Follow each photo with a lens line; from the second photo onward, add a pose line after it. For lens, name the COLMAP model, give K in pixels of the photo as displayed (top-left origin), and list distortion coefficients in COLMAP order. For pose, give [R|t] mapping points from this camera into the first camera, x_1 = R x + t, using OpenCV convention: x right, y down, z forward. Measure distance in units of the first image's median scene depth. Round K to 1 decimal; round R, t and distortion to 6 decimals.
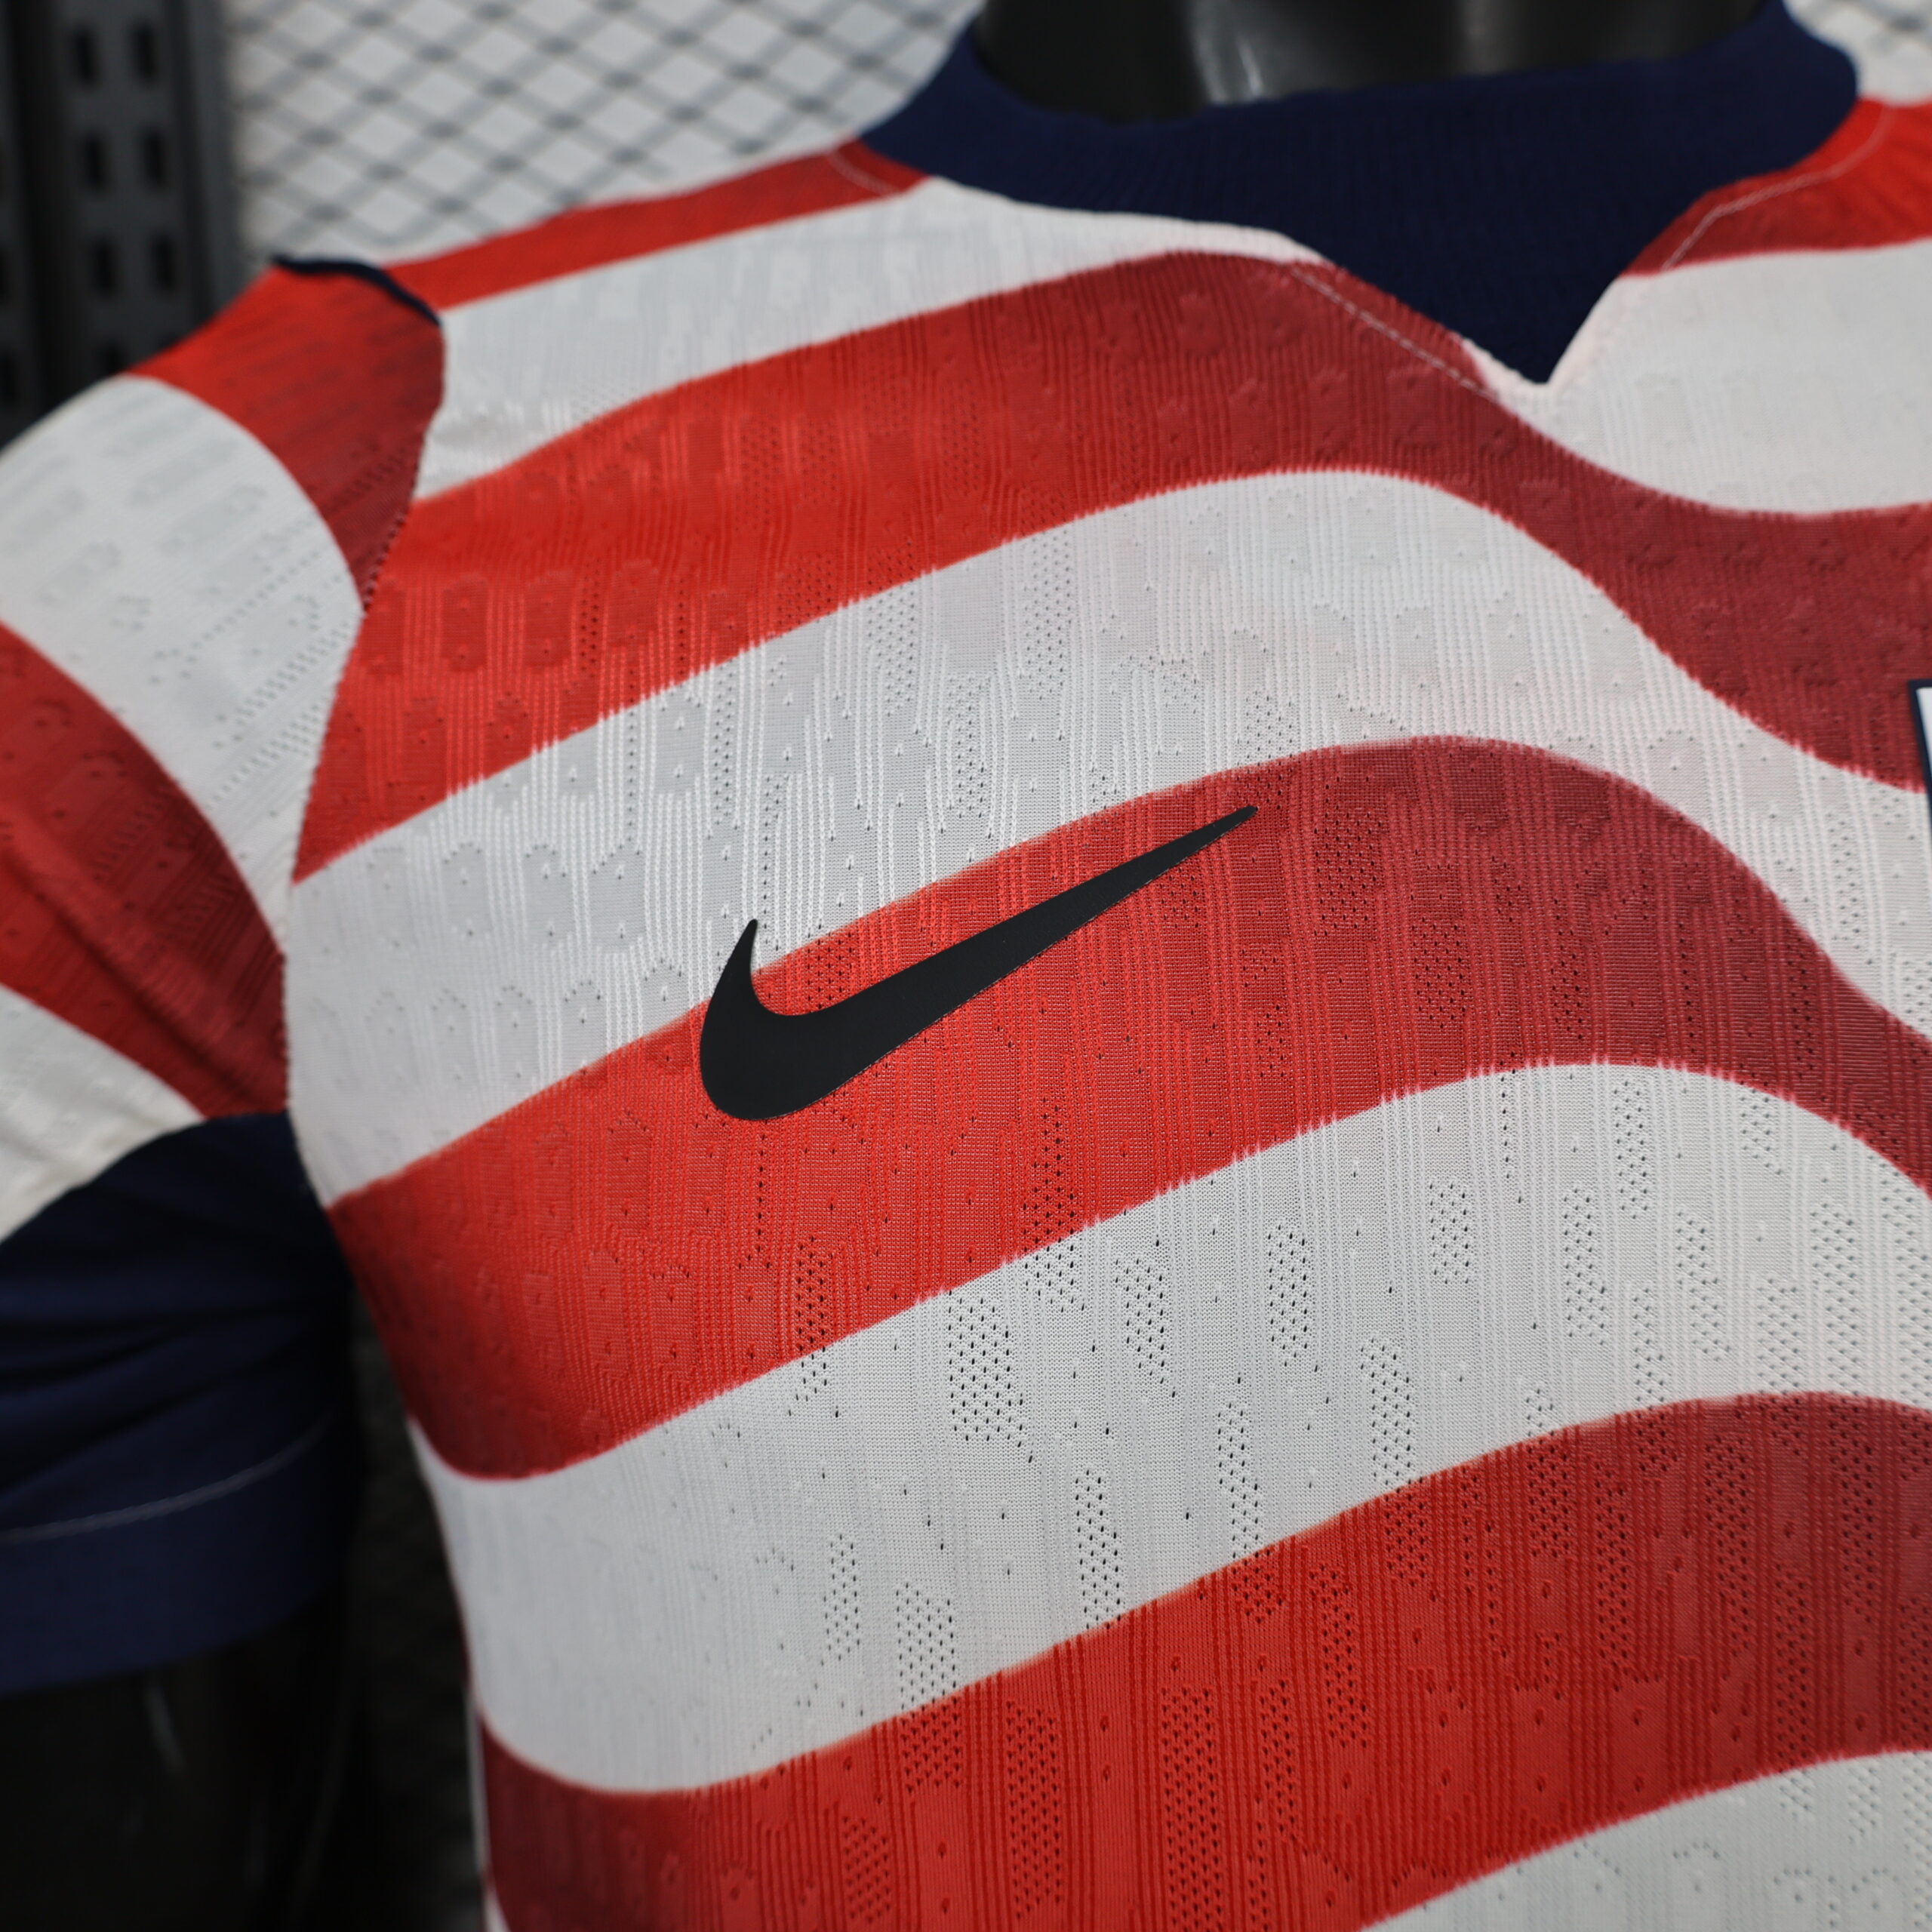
lens RADIAL K [[1976.0, 0, 966.0], [0, 1976.0, 966.0], [0, 0, 1]] dist [-0.000798, -0.004289]
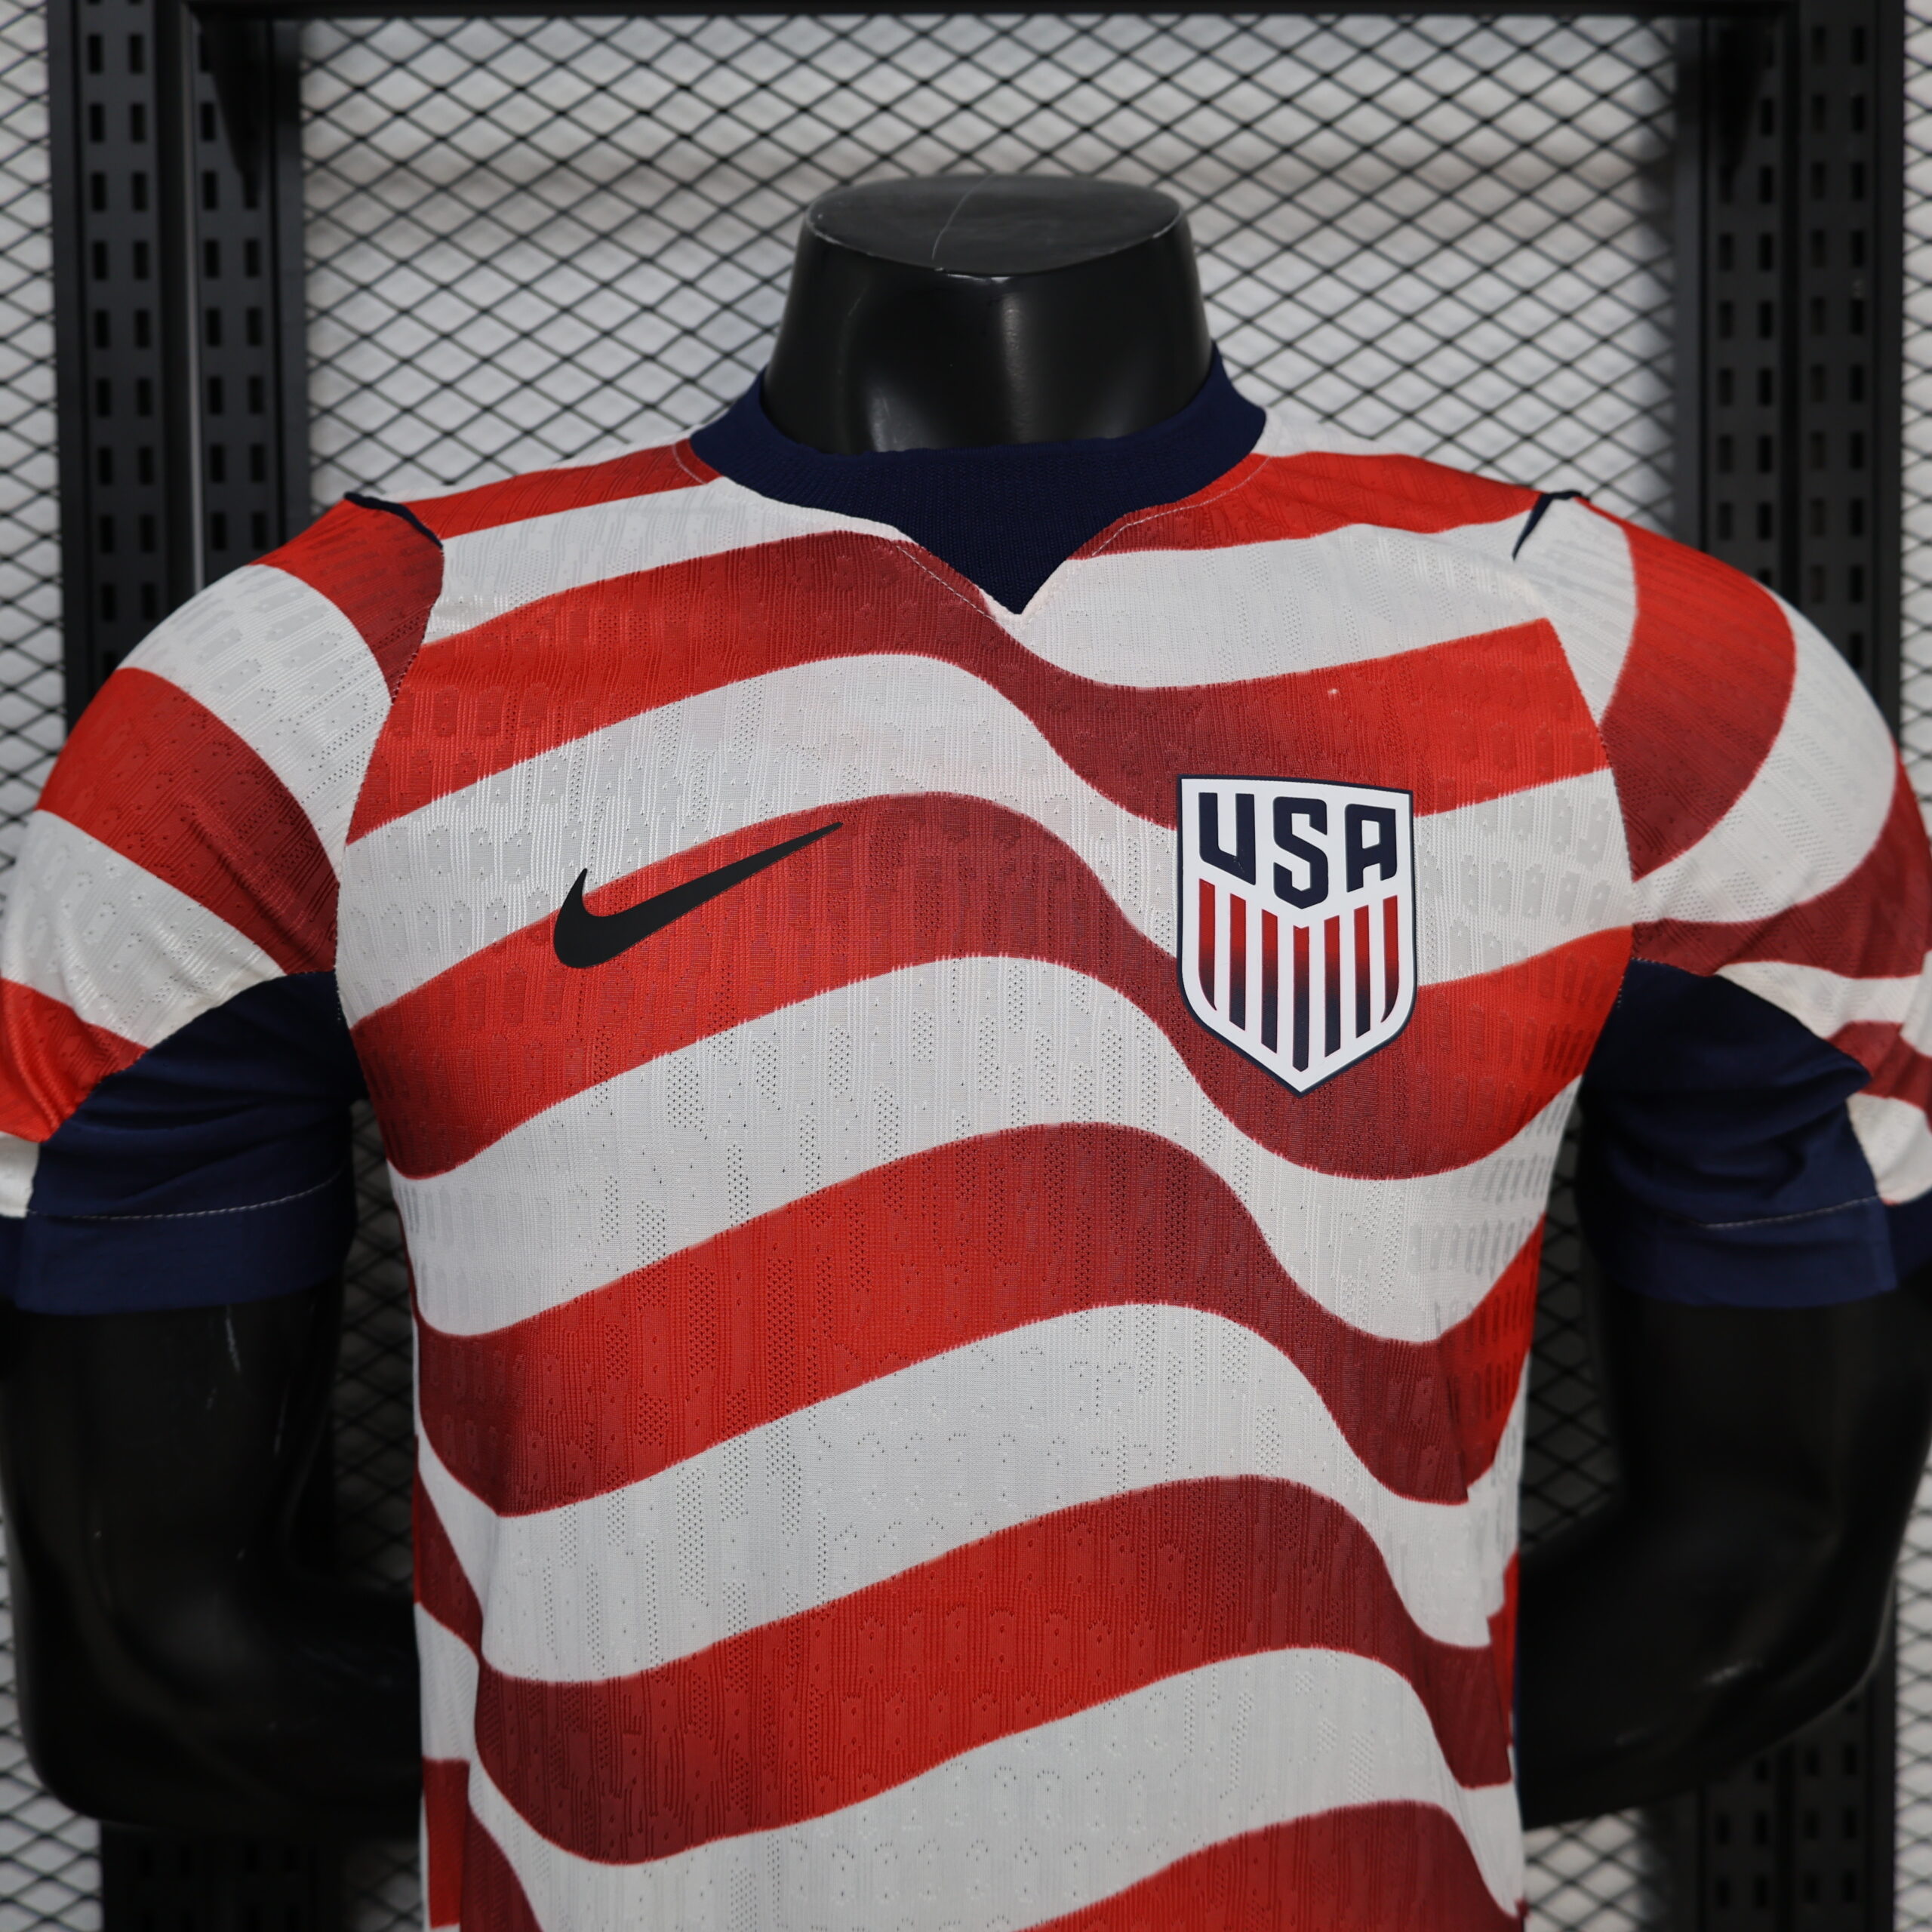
lens RADIAL K [[1976.0, 0, 966.0], [0, 1976.0, 966.0], [0, 0, 1]] dist [-0.000798, -0.004289]
pose [[0.998866, 0.043367, 0.019637, 0.236277], [-0.042383, 0.997948, -0.047999, 0.151399], [-0.021678, 0.047112, 0.998654, -0.966142]]
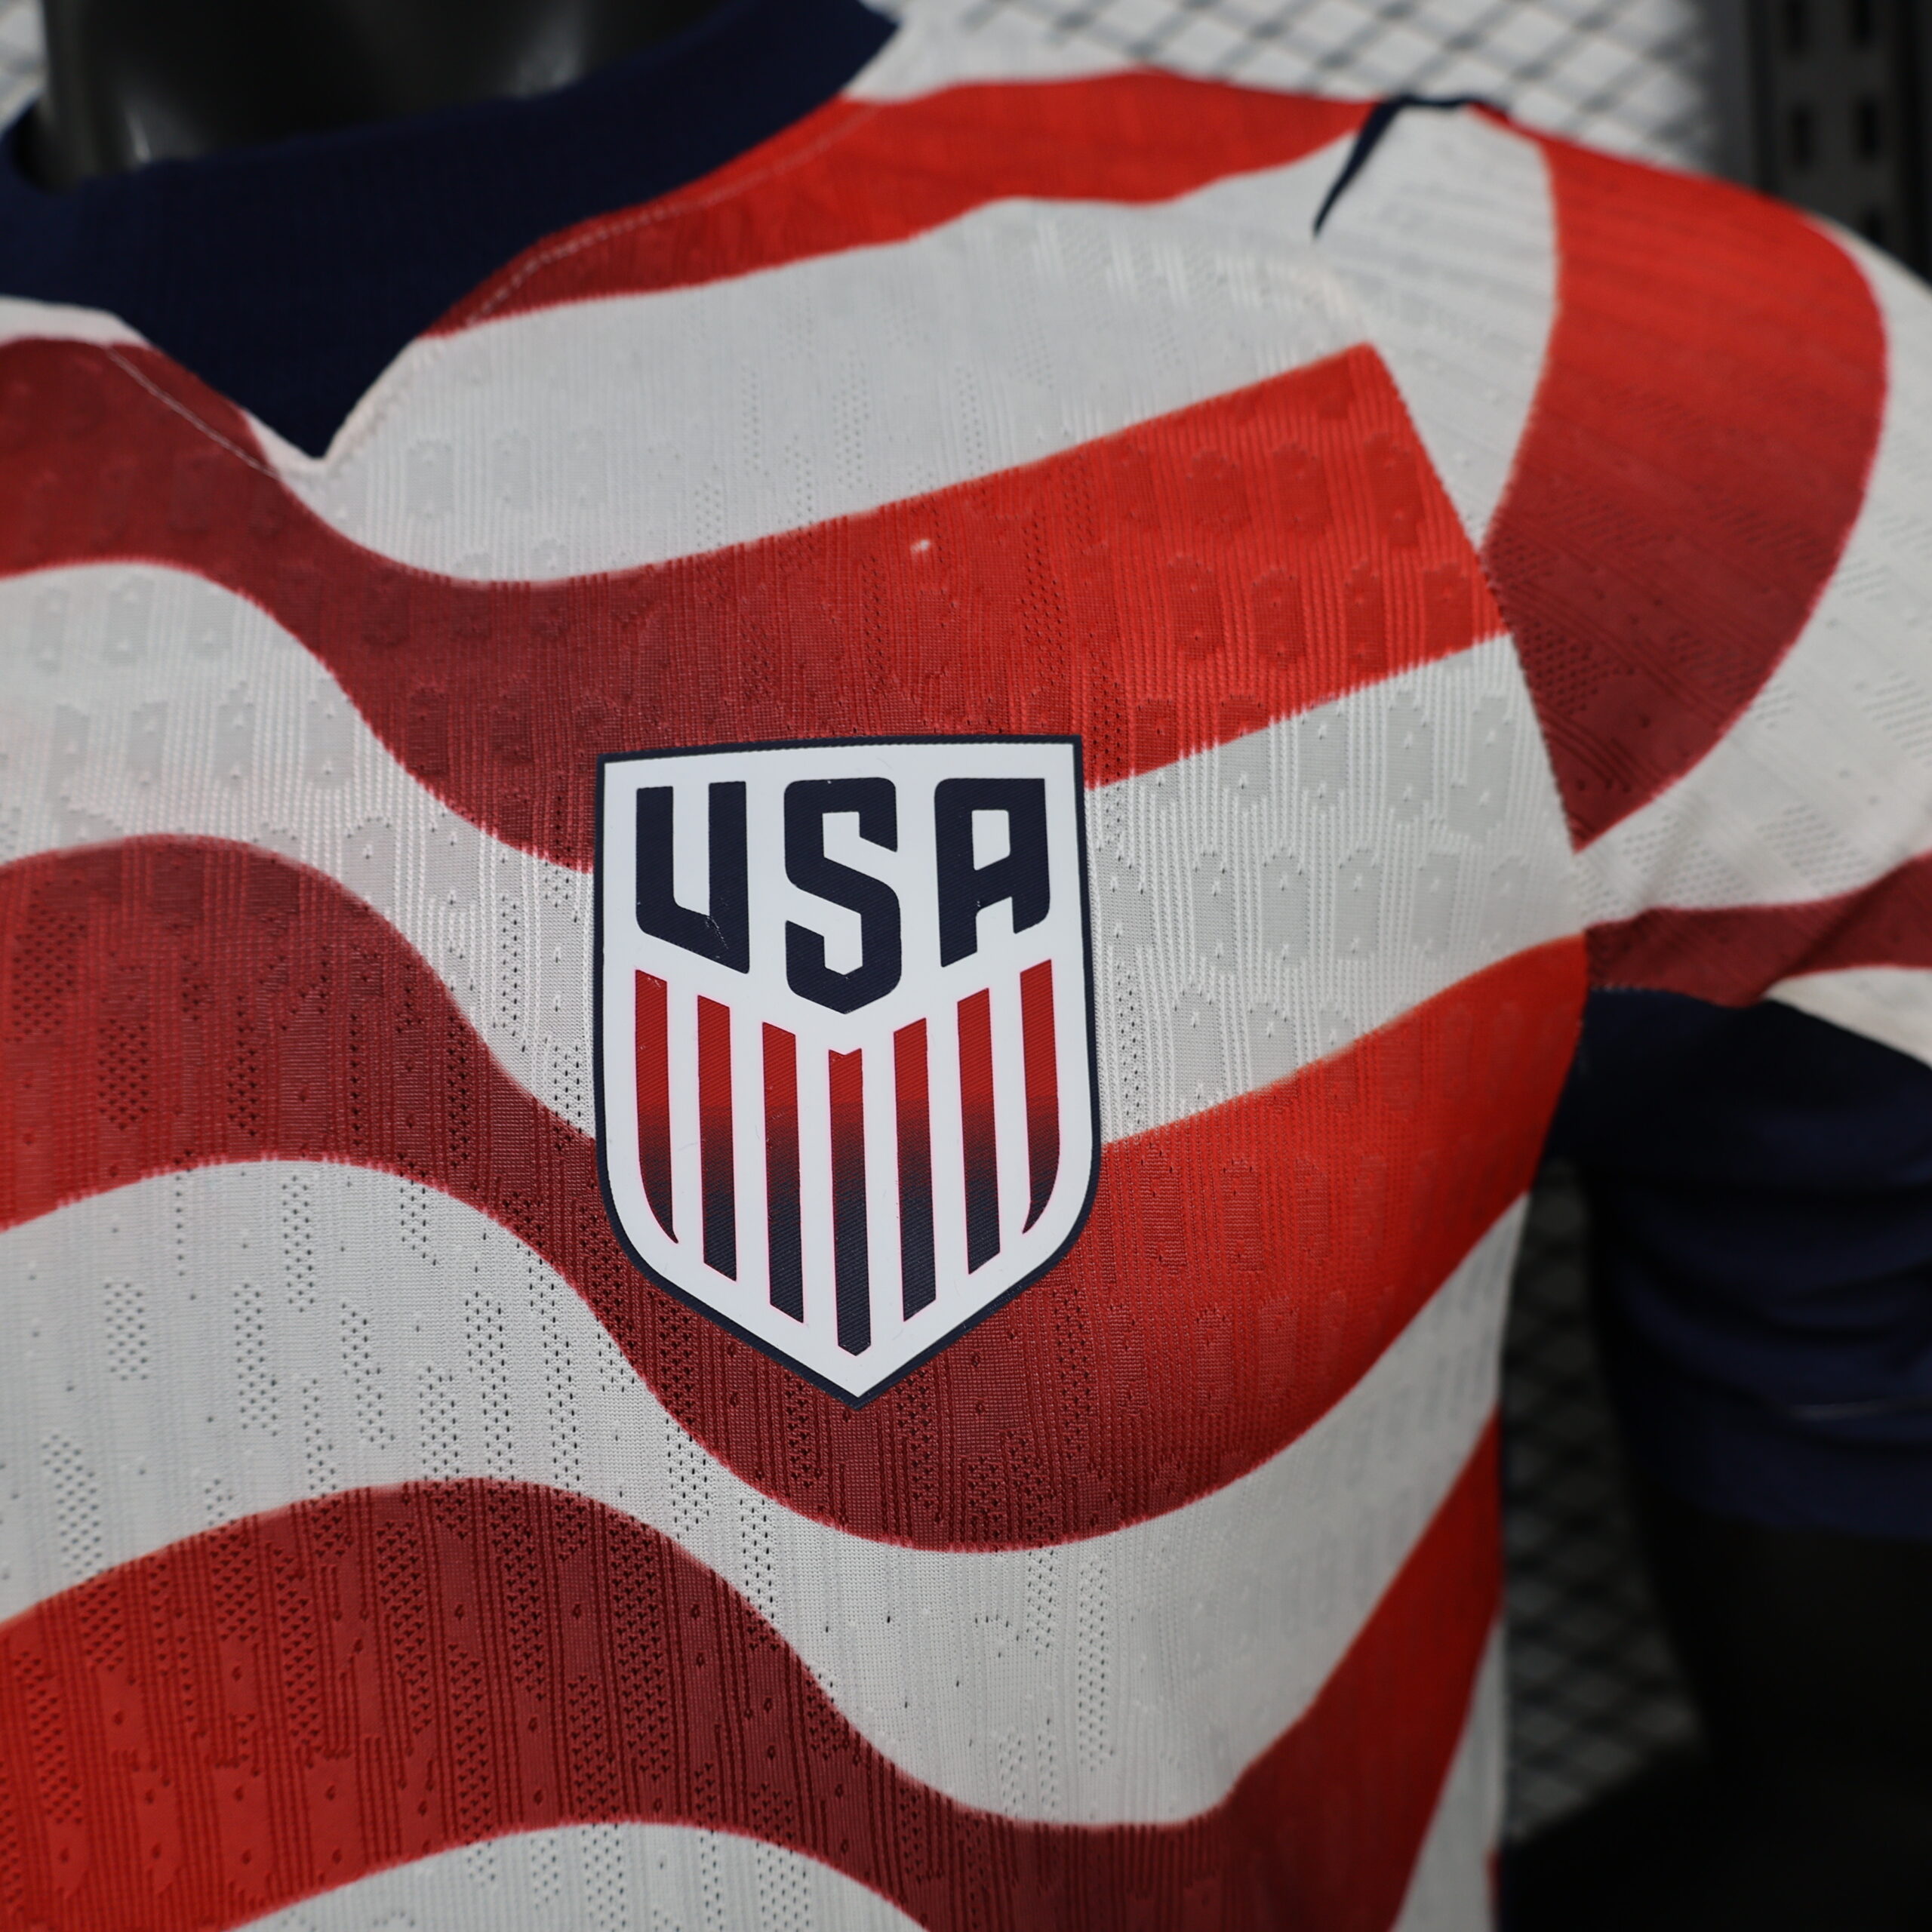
lens RADIAL K [[1955.3, 0, 962.9], [0, 1955.3, 935.2], [0, 0, 1]] dist [-0.004528, -0.004869]
pose [[0.995603, -0.048964, -0.079855, 0.736142], [0.052825, 0.997498, 0.046983, -0.090976], [0.077355, -0.050995, 0.995699, 0.035217]]
